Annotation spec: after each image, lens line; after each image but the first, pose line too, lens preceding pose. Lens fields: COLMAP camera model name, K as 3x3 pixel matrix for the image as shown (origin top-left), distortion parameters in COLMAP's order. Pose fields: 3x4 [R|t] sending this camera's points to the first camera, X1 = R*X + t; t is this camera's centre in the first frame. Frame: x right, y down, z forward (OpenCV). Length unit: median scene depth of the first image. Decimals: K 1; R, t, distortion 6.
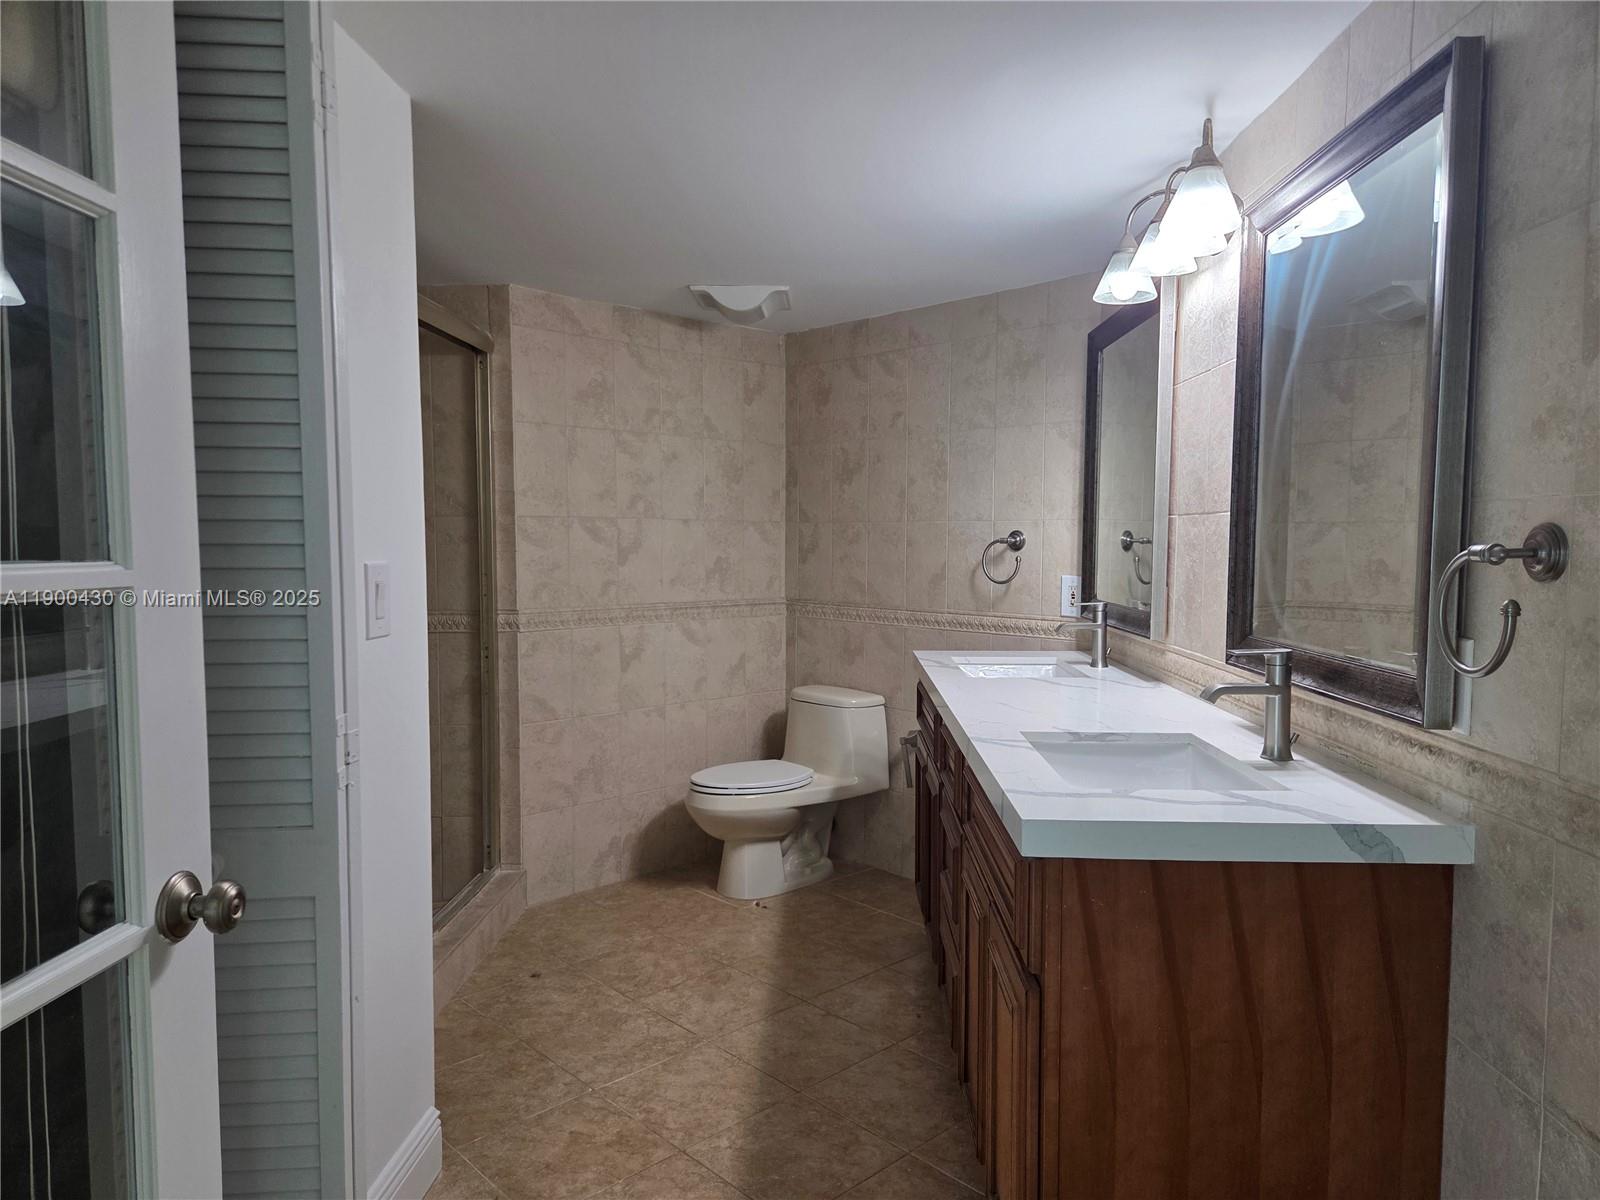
lens RADIAL K [[1089.0, 0, 809.3], [0, 1089.0, 613.0], [0, 0, 1]] dist [0.075663, -0.076629]
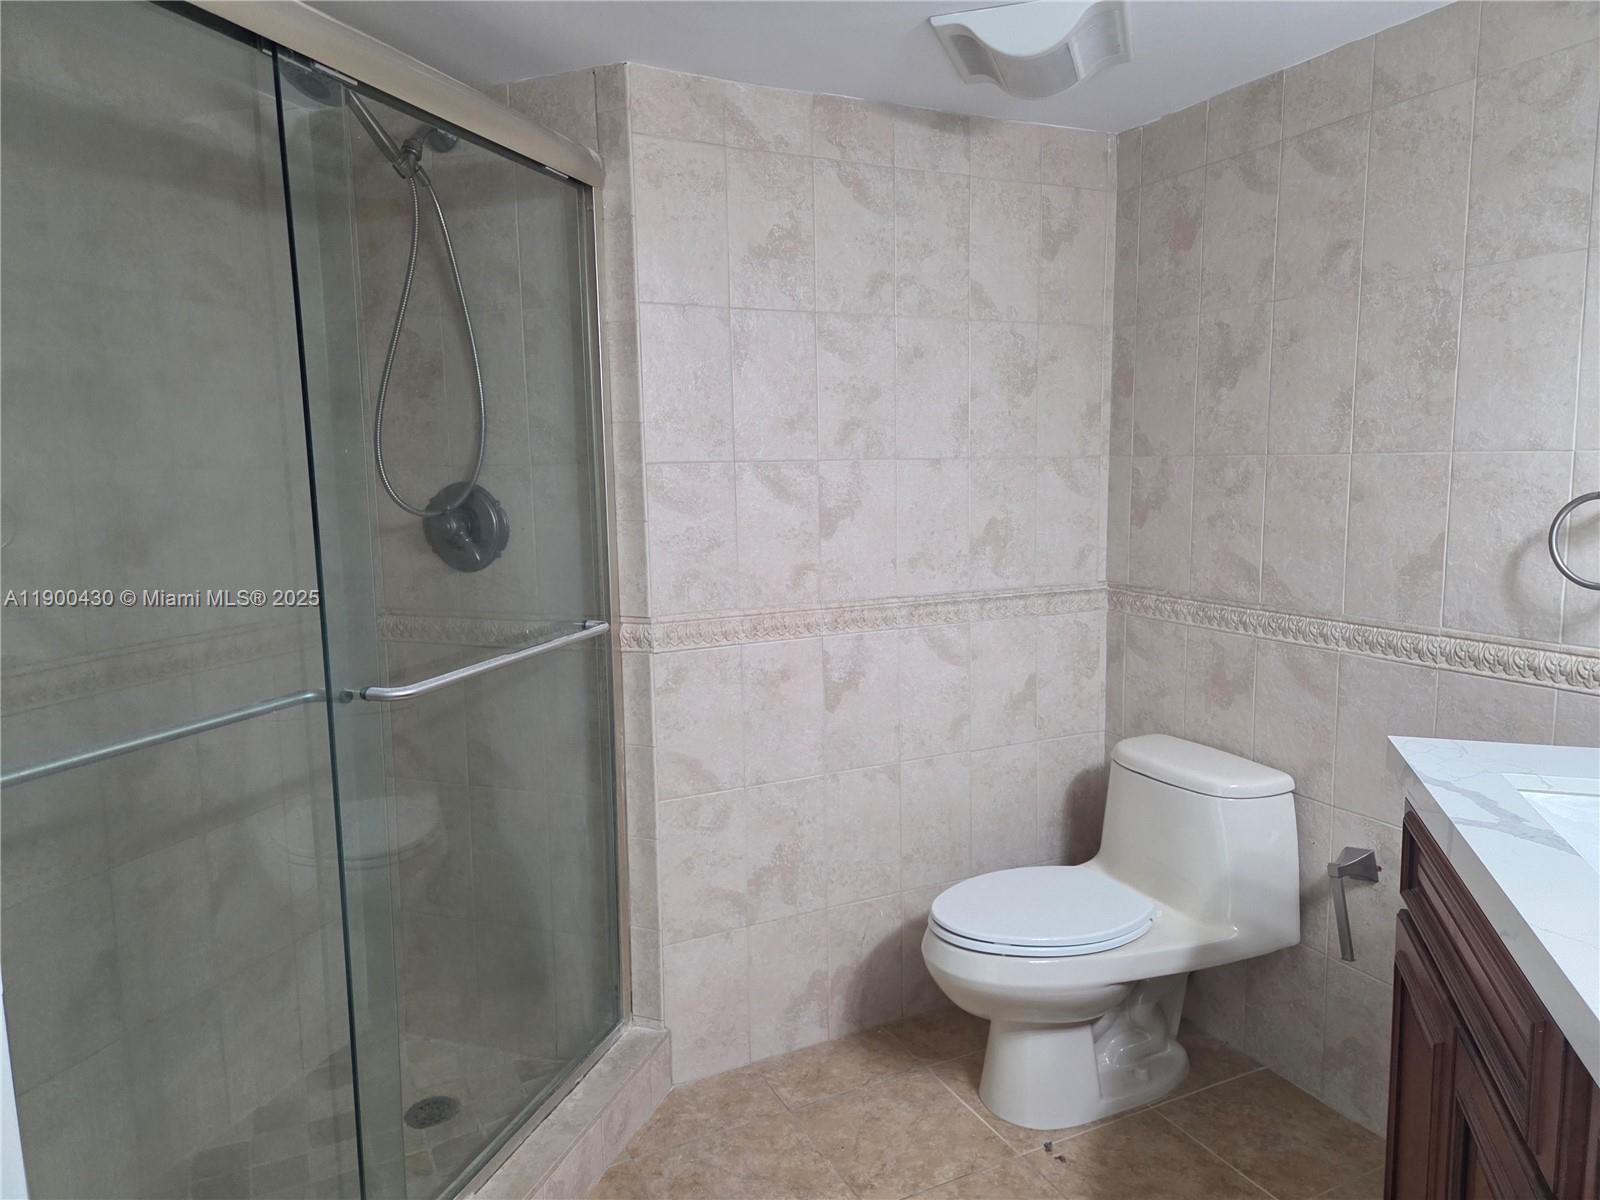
lens RADIAL K [[1085.5, 0, 800.6], [0, 1085.5, 595.9], [0, 0, 1]] dist [0.086429, -0.074424]
pose [[0.955756, 0.017626, -0.293633, -0.007518], [-0.001424, 0.998469, 0.055301, -0.048136], [0.294158, -0.052436, 0.954317, 0.445608]]
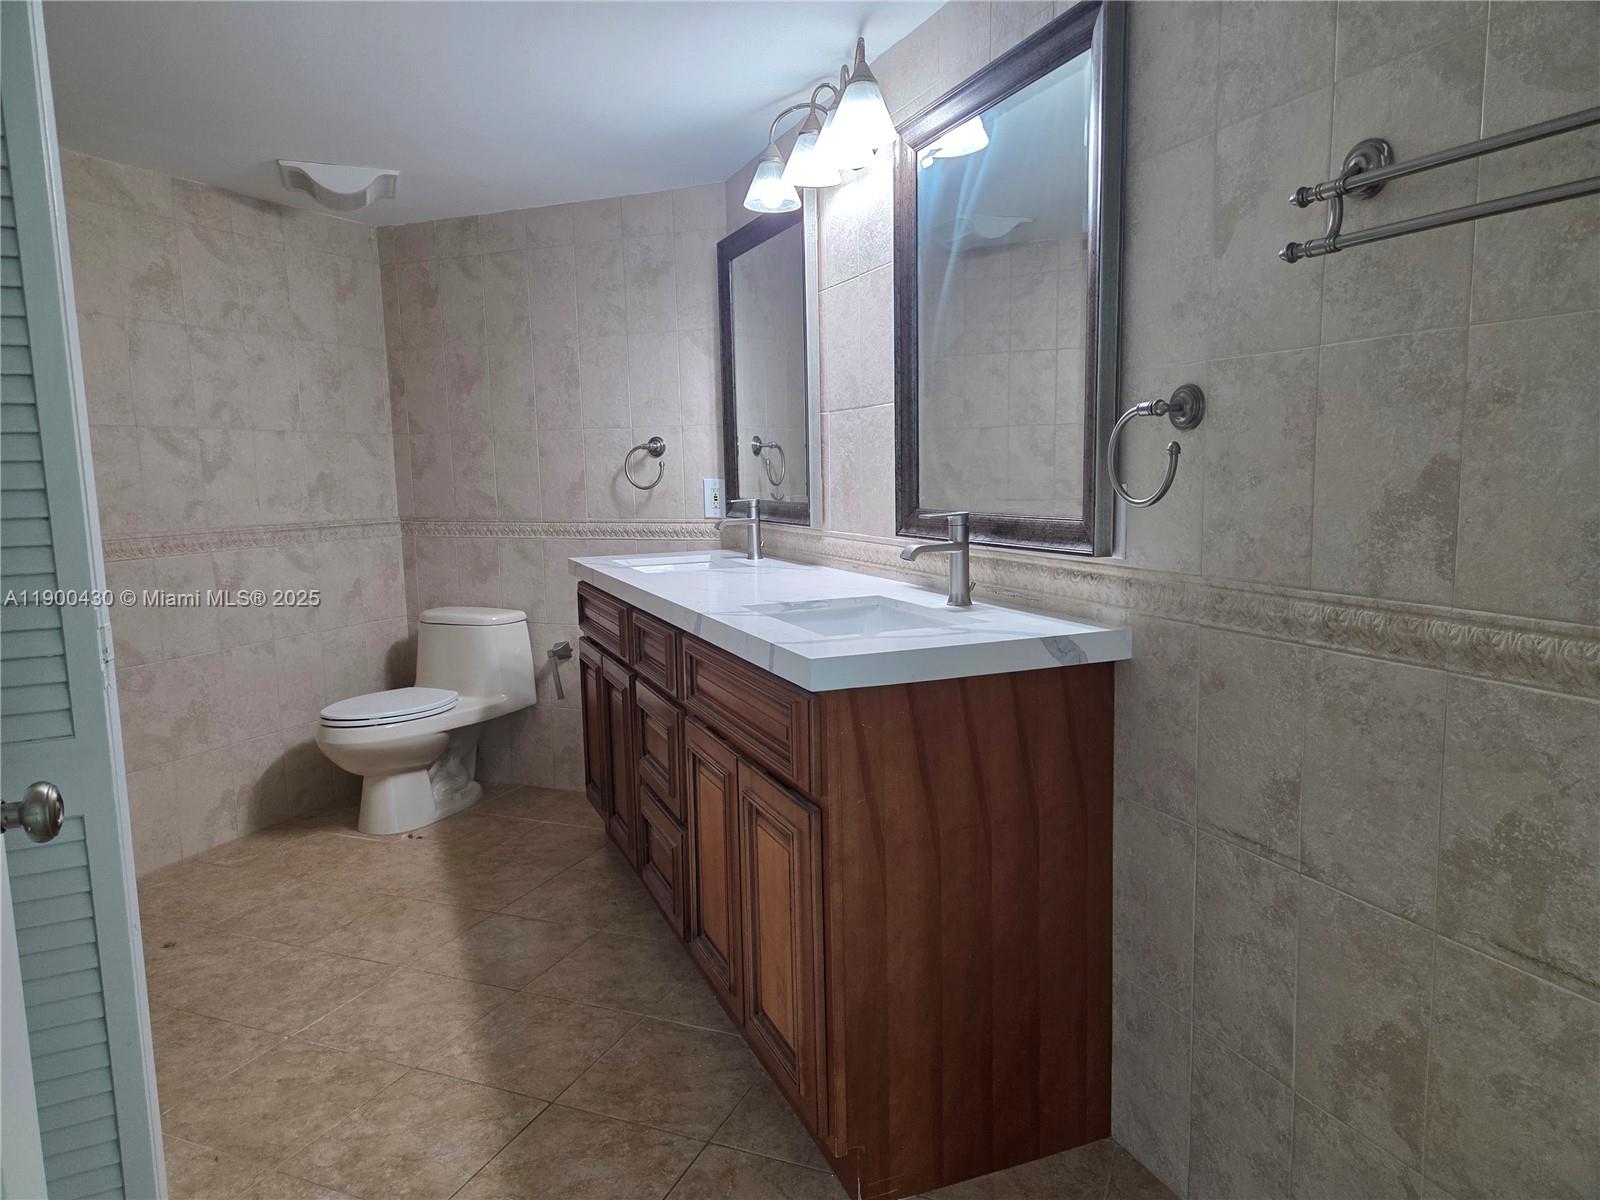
lens RADIAL K [[1089.0, 0, 809.3], [0, 1089.0, 613.0], [0, 0, 1]] dist [0.075663, -0.076629]
pose [[0.915968, -0.076129, 0.393963, -0.094474], [0.052871, 0.996175, 0.069575, 0.025467], [-0.397753, -0.042899, 0.916489, -0.006422]]
